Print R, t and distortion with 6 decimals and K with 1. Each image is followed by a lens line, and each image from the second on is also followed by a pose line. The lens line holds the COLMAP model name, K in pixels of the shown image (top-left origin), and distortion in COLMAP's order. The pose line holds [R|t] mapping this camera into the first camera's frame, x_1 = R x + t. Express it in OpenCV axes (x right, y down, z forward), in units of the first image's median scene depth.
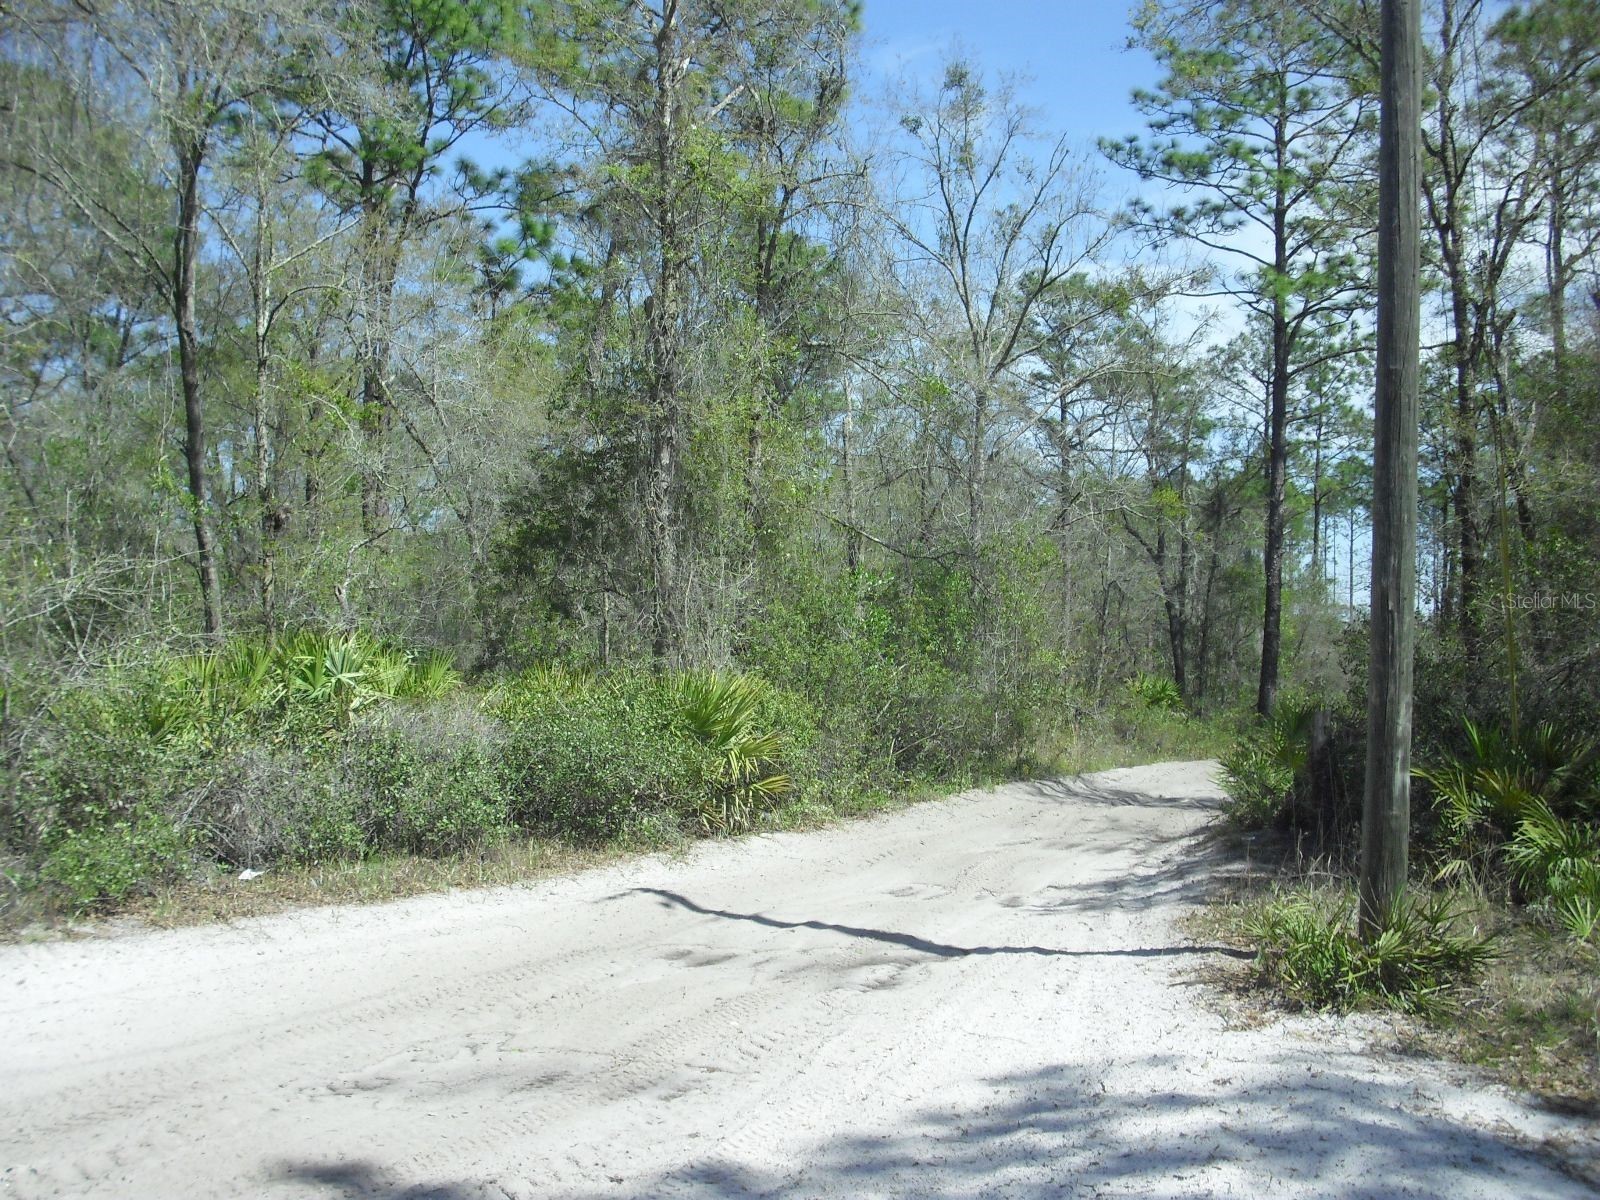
lens RADIAL K [[1770.7, 0, 798.6], [0, 1770.7, 597.6], [0, 0, 1]] dist [-0.143225, 0.000000]
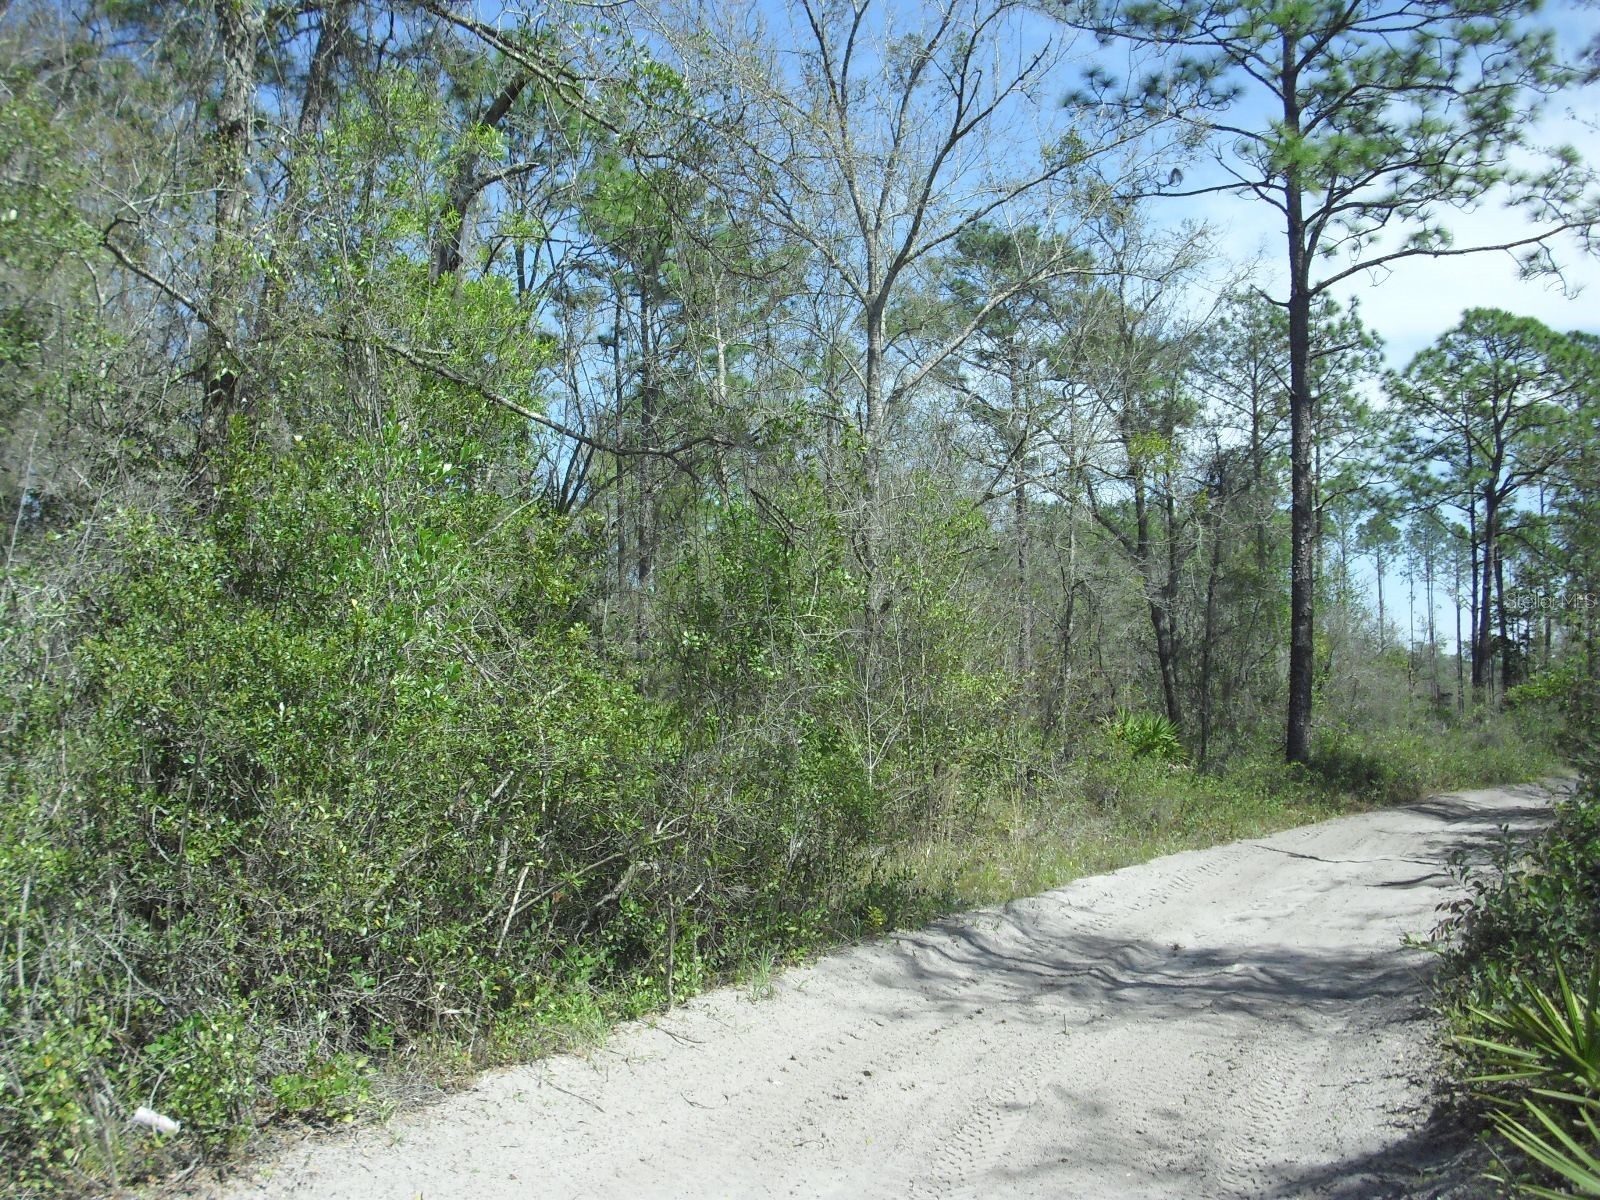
lens RADIAL K [[1770.7, 0, 801.3], [0, 1770.7, 606.3], [0, 0, 1]] dist [-0.143225, 0.000000]
pose [[0.999465, -0.028263, 0.016466, 0.052811], [0.028702, 0.999222, -0.027031, 0.015940], [-0.015689, 0.027489, 0.999499, 0.280648]]
